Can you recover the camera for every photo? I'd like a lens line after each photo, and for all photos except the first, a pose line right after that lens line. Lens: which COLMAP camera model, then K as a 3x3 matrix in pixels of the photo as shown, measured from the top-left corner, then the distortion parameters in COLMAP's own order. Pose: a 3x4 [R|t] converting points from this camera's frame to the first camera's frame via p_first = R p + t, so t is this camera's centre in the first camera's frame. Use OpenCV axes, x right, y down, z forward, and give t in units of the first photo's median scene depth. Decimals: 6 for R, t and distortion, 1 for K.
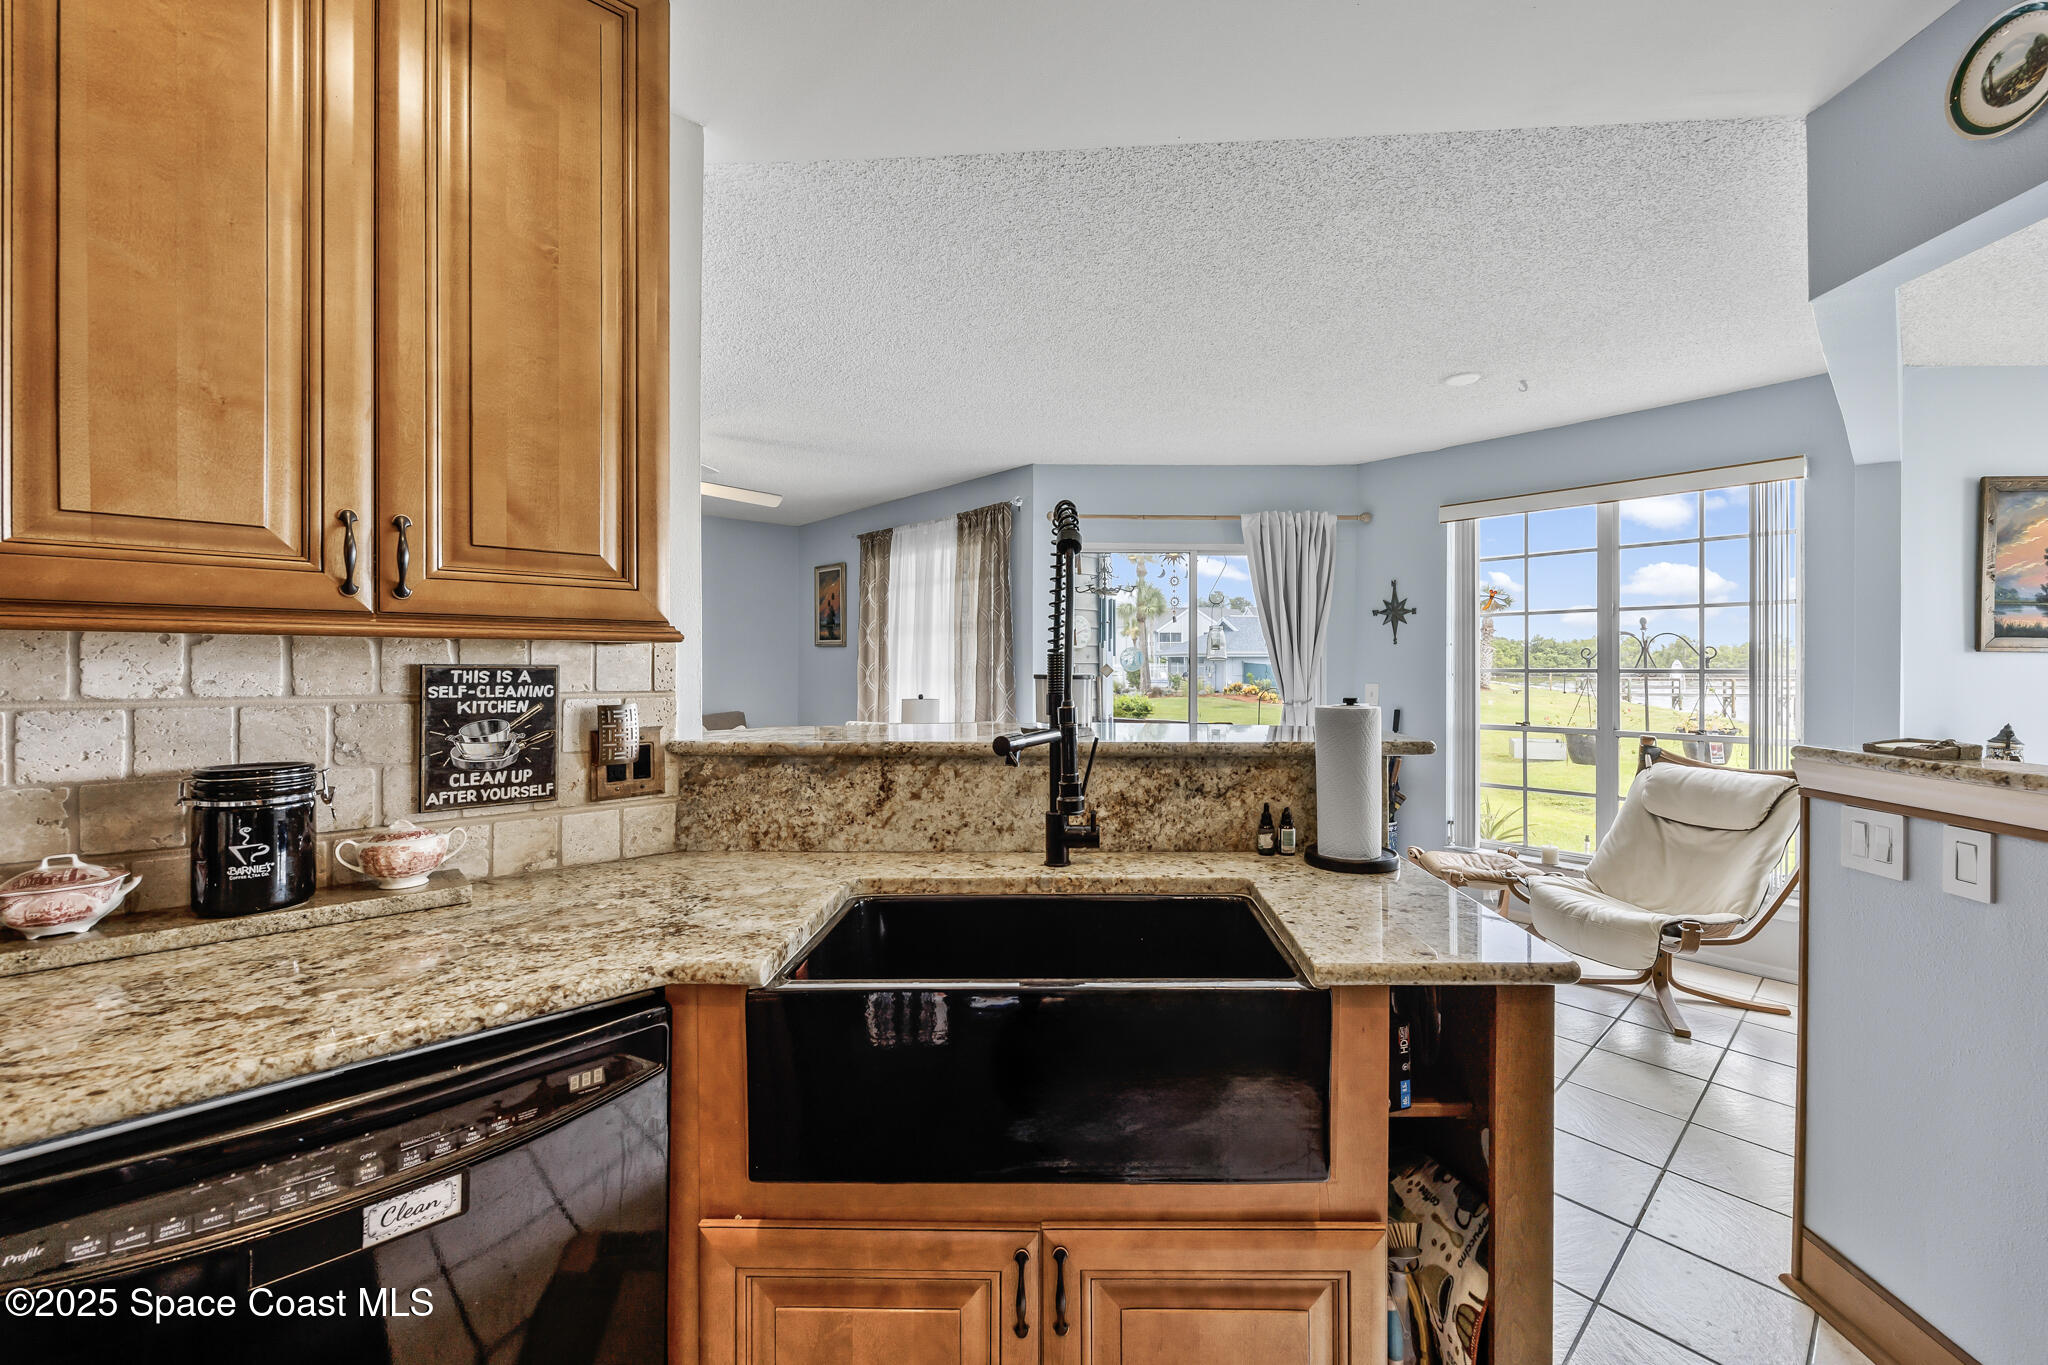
lens RADIAL K [[792.7, 0, 1073.2], [0, 792.7, 659.0], [0, 0, 1]] dist [-0.003510, -0.001092]
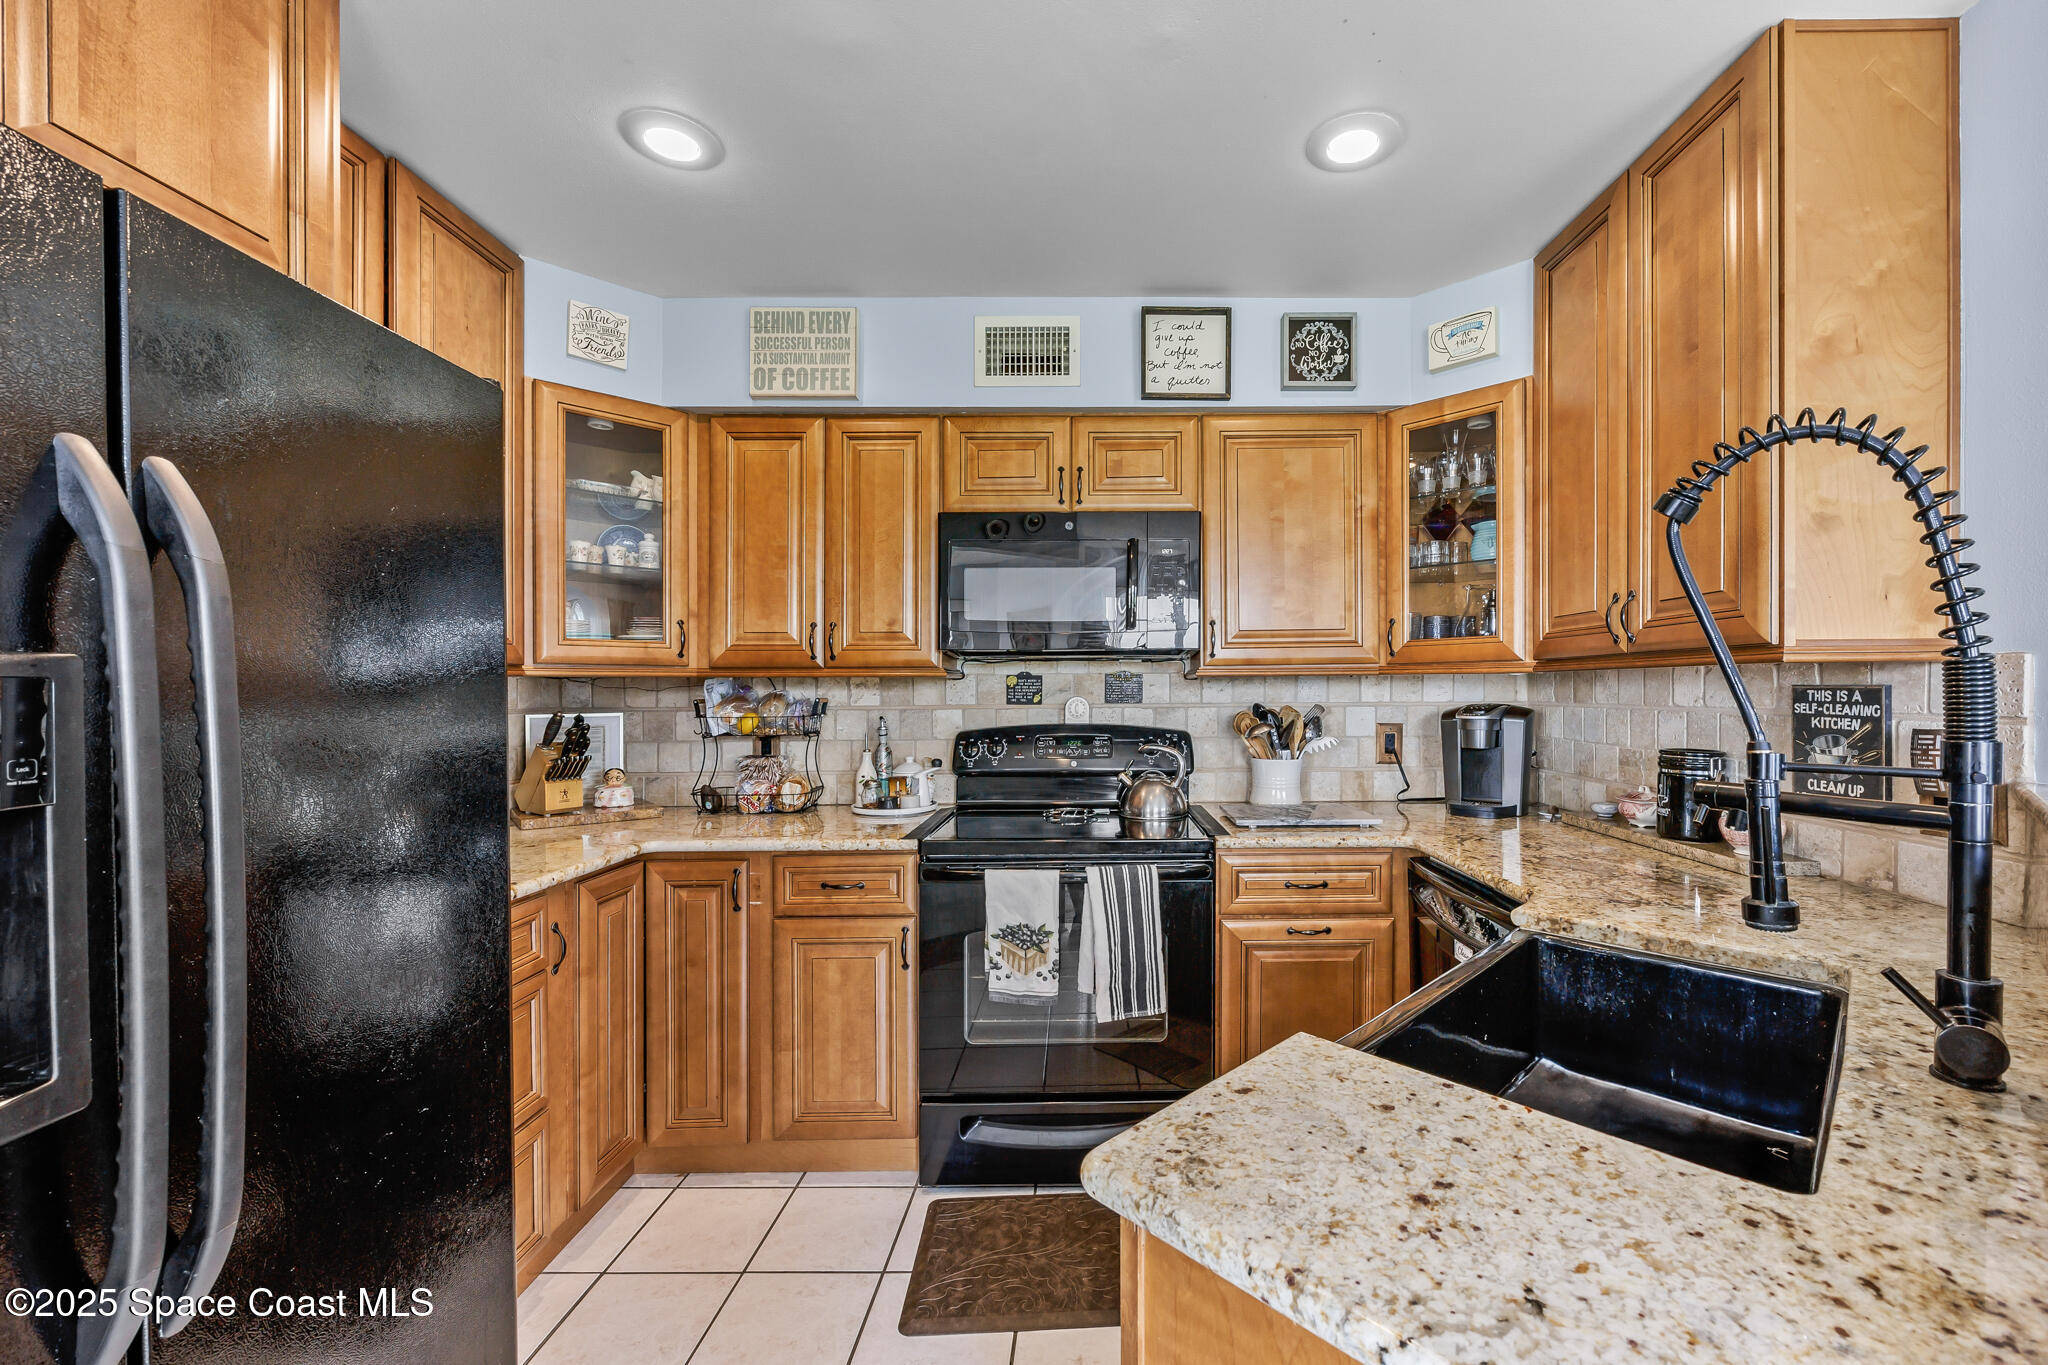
lens RADIAL K [[821.7, 0, 1087.9], [0, 821.7, 698.2], [0, 0, 1]] dist [-0.001465, -0.000796]
pose [[-0.696641, 0.009484, -0.717358, 0.706928], [0.011254, 0.999934, 0.002291, 0.009927], [0.717332, -0.006477, -0.696701, 0.917807]]
